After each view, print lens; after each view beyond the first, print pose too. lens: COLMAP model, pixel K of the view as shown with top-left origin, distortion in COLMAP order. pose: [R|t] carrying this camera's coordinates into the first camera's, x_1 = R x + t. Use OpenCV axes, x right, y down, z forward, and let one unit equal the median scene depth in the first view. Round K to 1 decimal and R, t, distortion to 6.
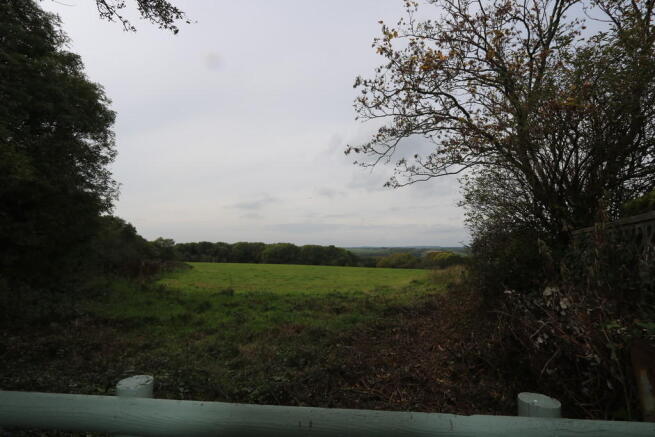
lens RADIAL K [[305.2, 0, 333.3], [0, 305.2, 218.2], [0, 0, 1]] dist [-0.001166, 0.000246]
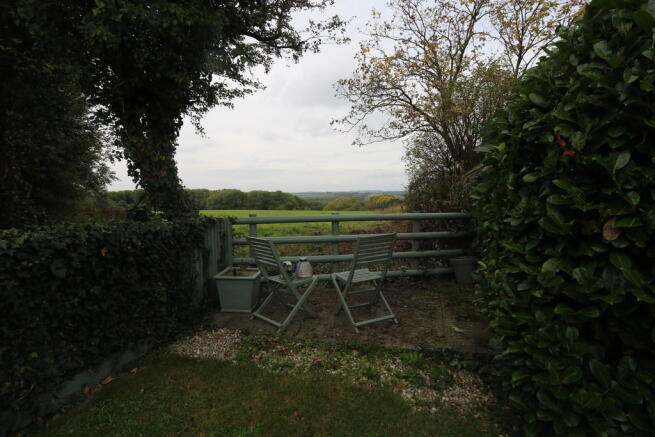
lens RADIAL K [[305.2, 0, 325.5], [0, 305.2, 221.7], [0, 0, 1]] dist [-0.001166, 0.000246]
pose [[0.988033, -0.029277, 0.151442, -0.175516], [0.000157, 0.982012, 0.188817, -0.022263], [-0.154245, -0.186534, 0.970265, -0.409147]]
